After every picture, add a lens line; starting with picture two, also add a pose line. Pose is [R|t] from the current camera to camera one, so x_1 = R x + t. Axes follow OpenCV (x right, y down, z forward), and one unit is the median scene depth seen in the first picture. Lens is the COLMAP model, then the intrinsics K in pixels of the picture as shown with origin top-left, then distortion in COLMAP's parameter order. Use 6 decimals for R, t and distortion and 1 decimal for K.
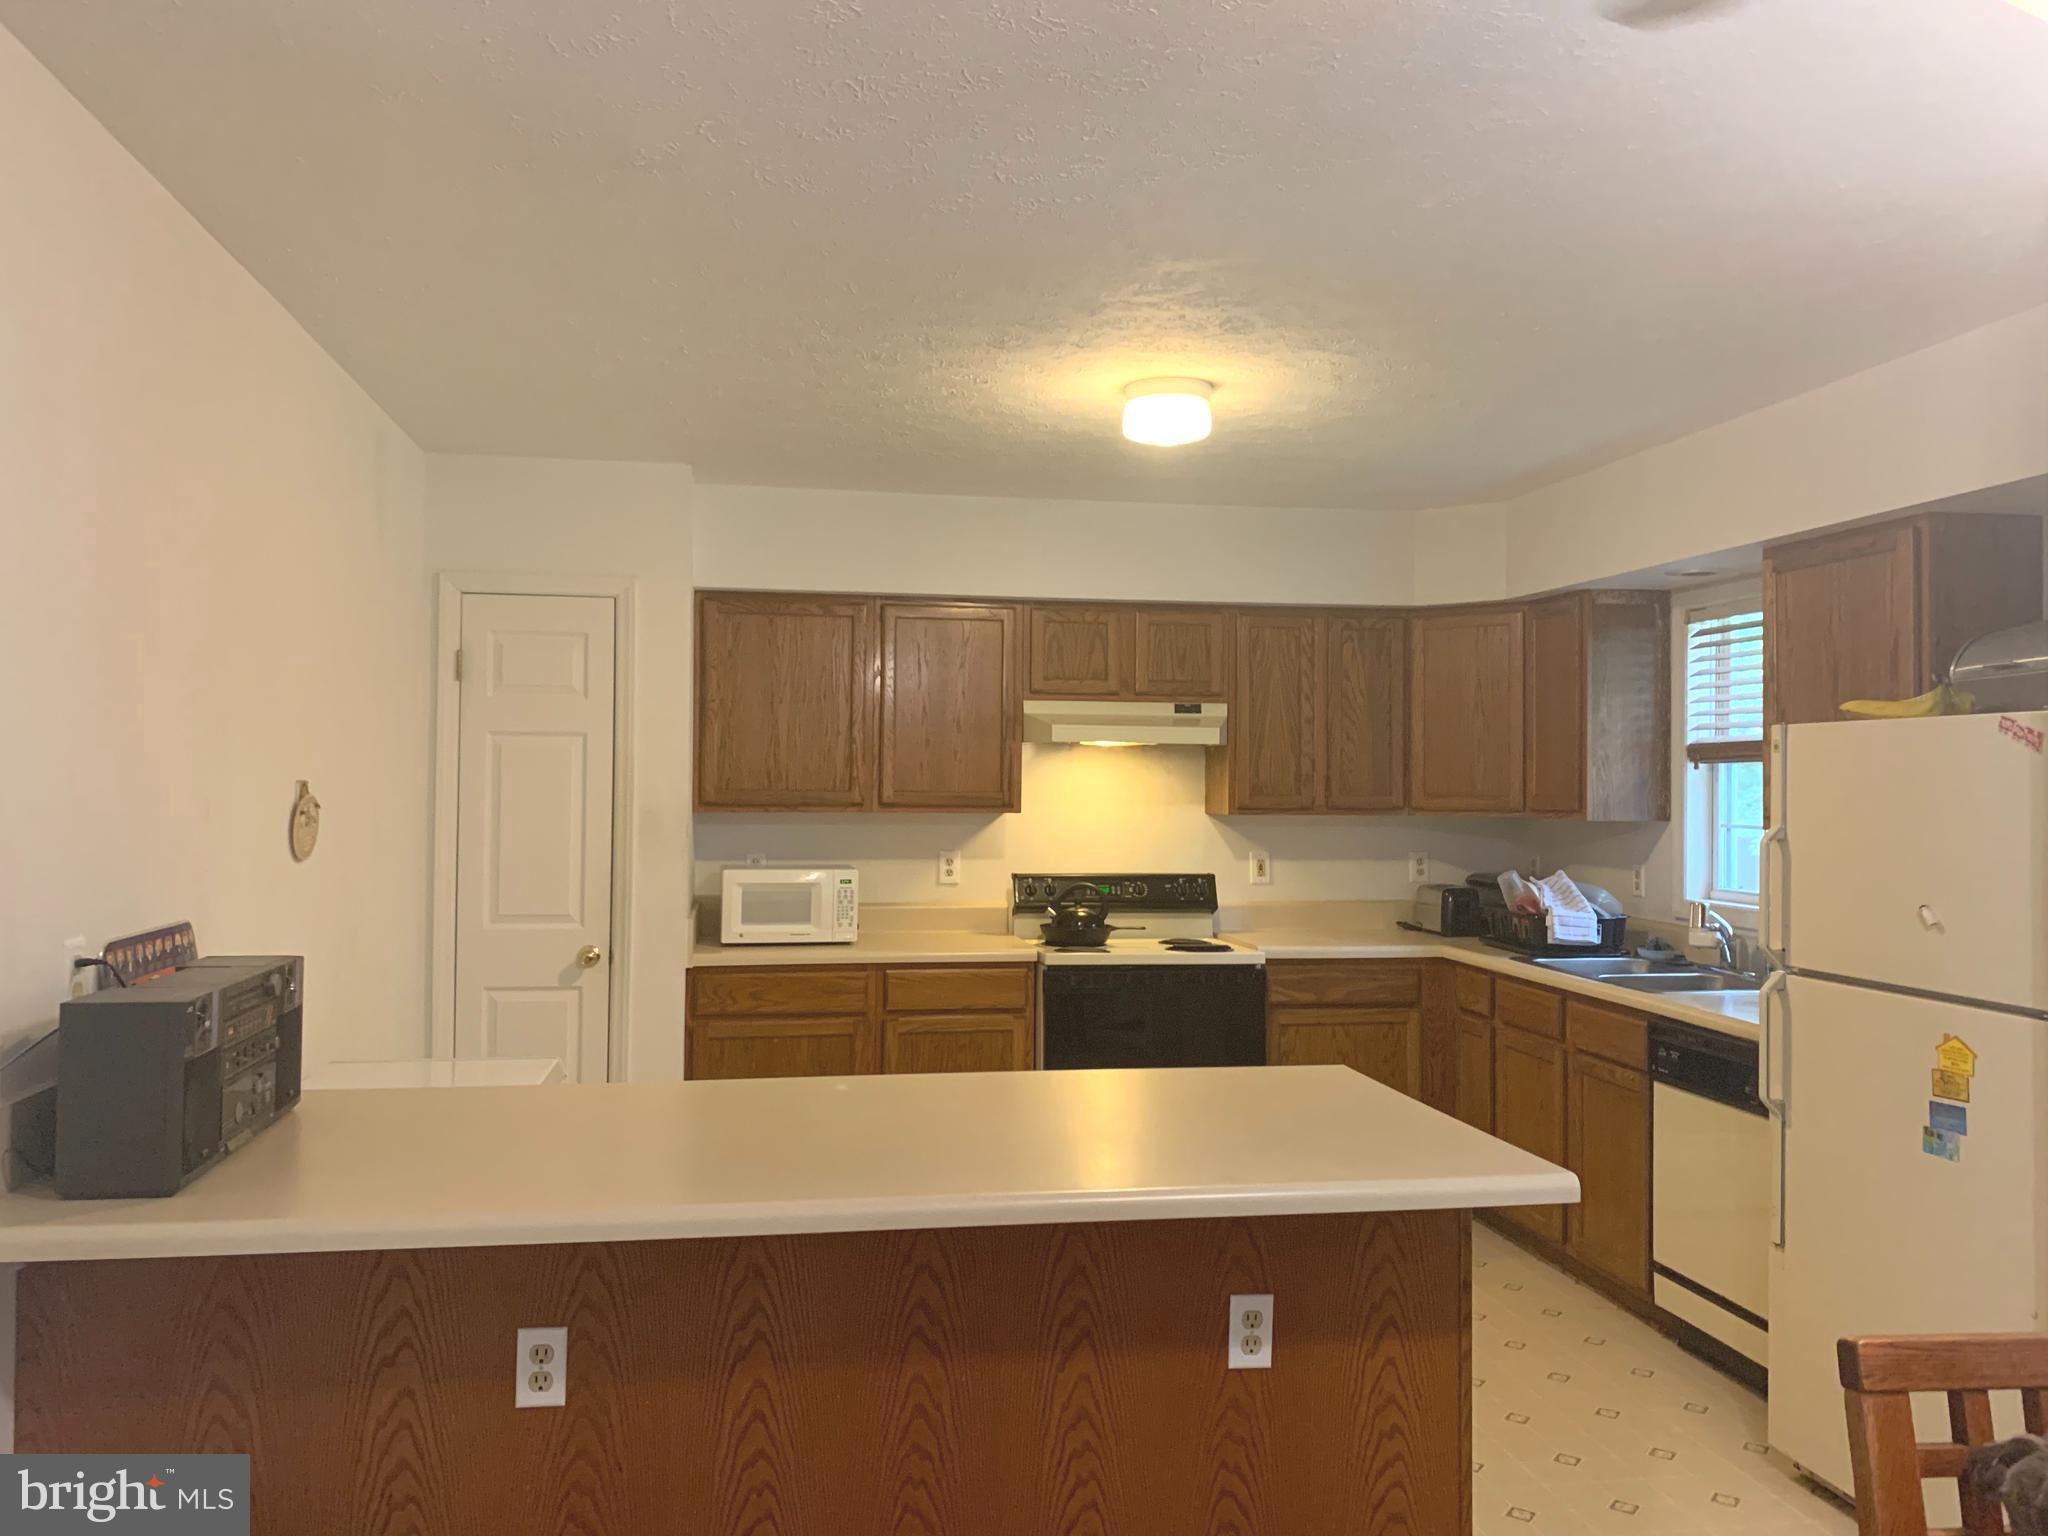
lens RADIAL K [[1524.2, 0, 1020.9], [0, 1524.2, 744.4], [0, 0, 1]] dist [0.158169, -0.353638]
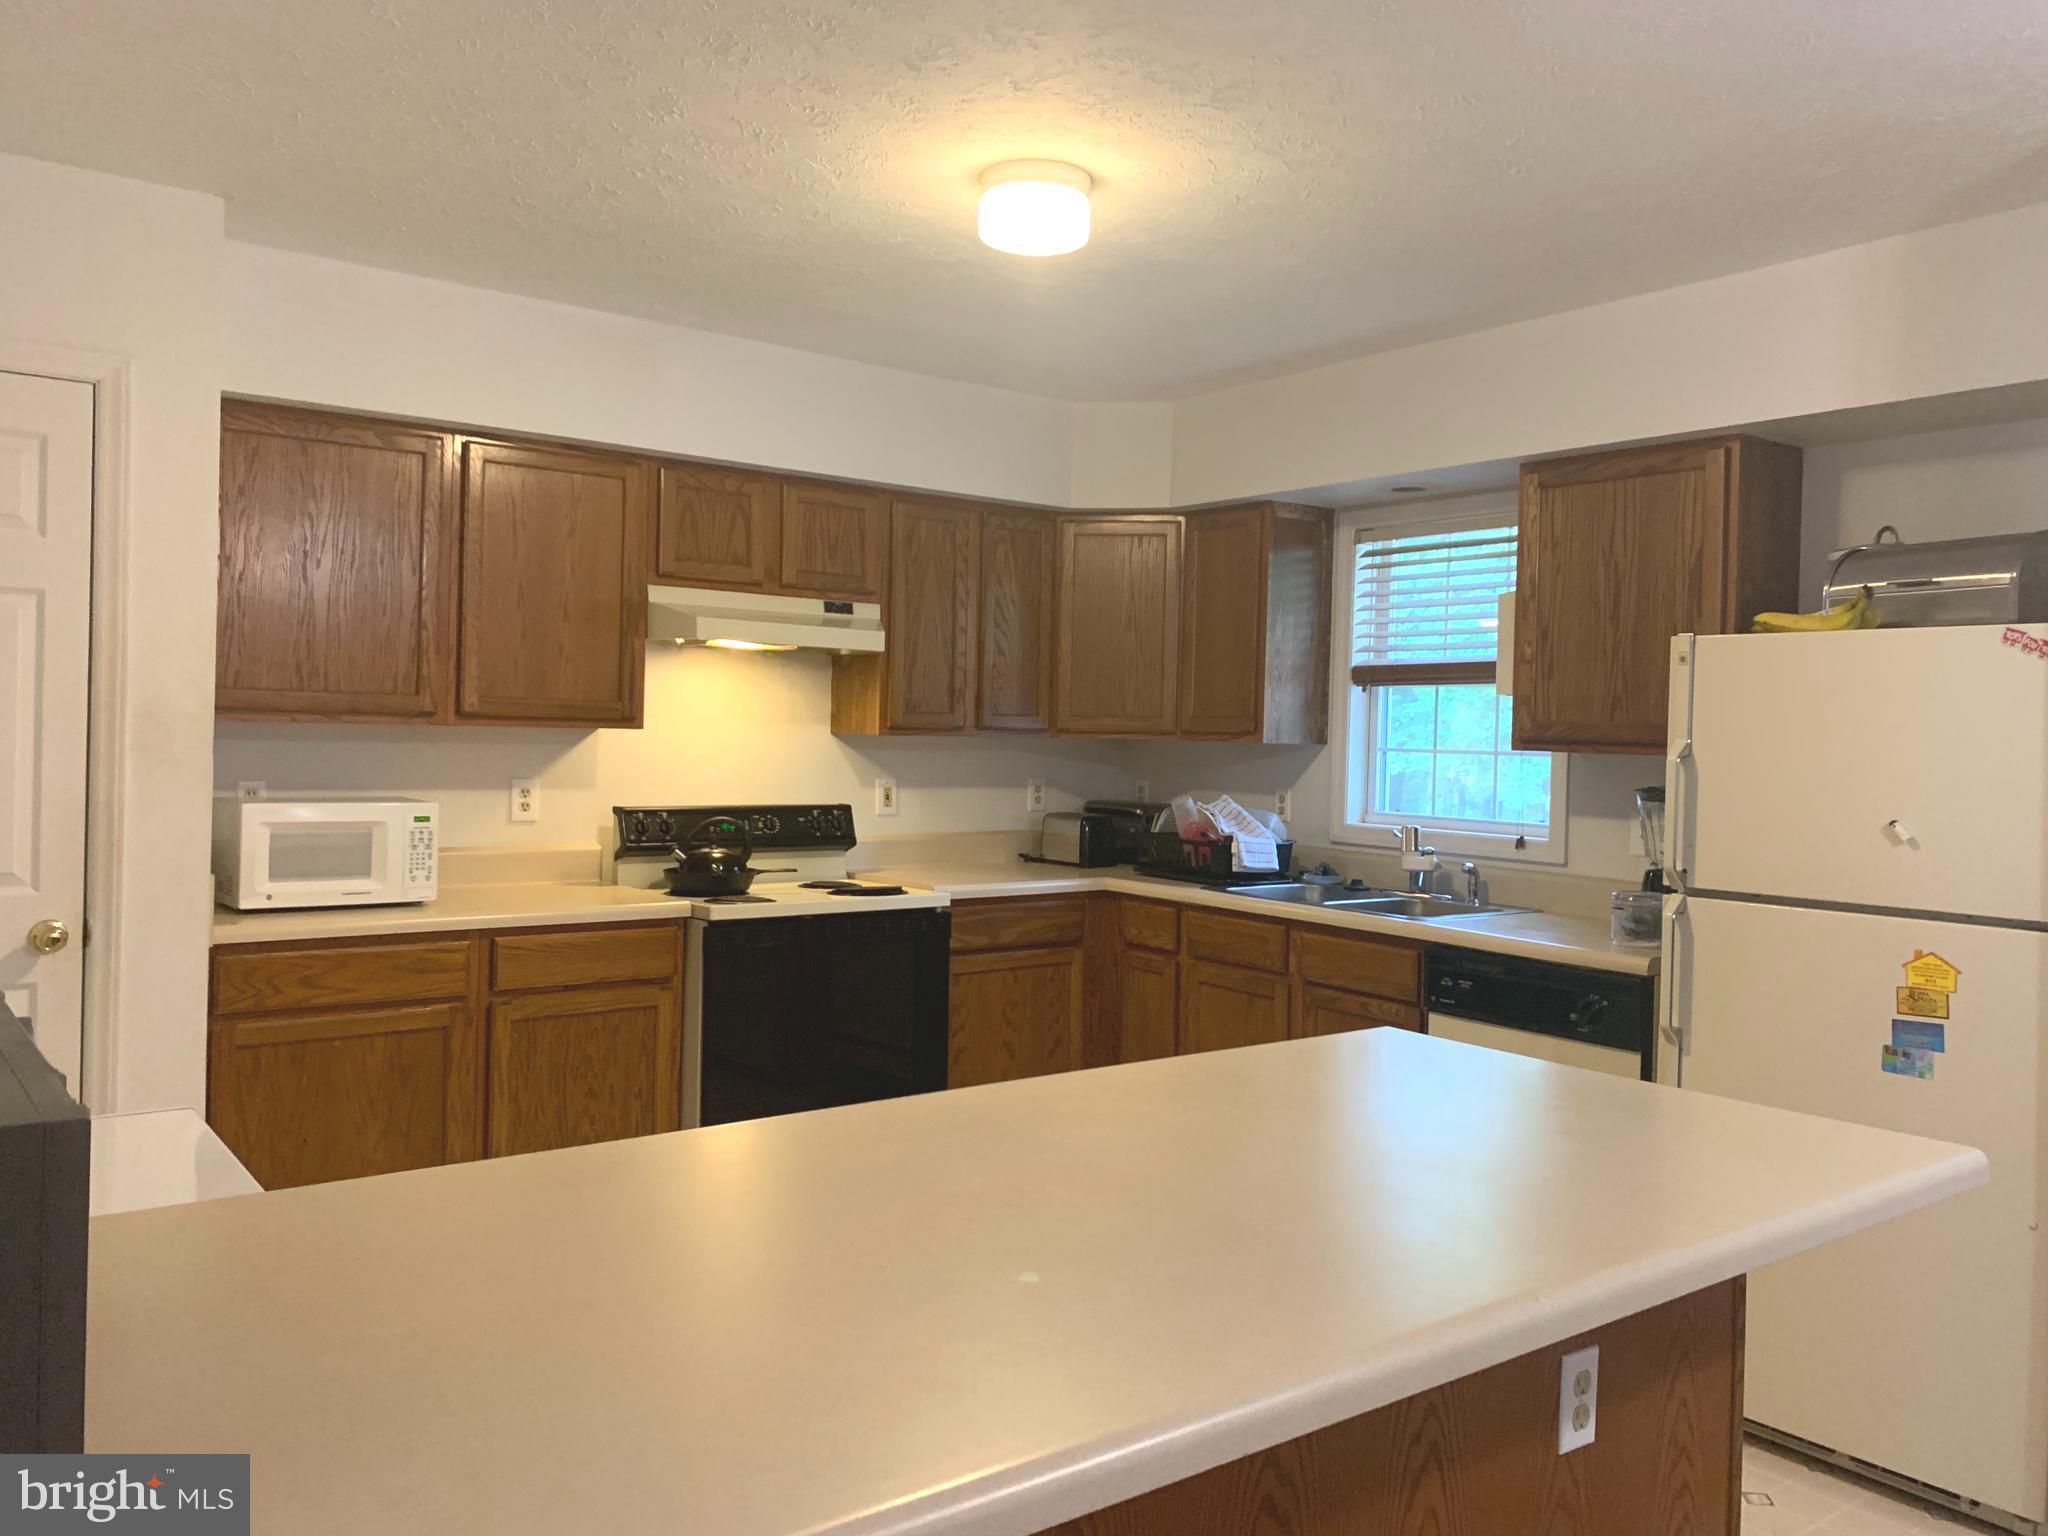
lens RADIAL K [[1476.5, 0, 941.9], [0, 1476.5, 743.2], [0, 0, 1]] dist [0.077780, -0.186656]
pose [[0.886007, 0.010473, 0.463553, -0.227970], [-0.027750, 0.999150, 0.030467, 0.026005], [-0.462840, -0.039858, 0.885545, 0.268717]]
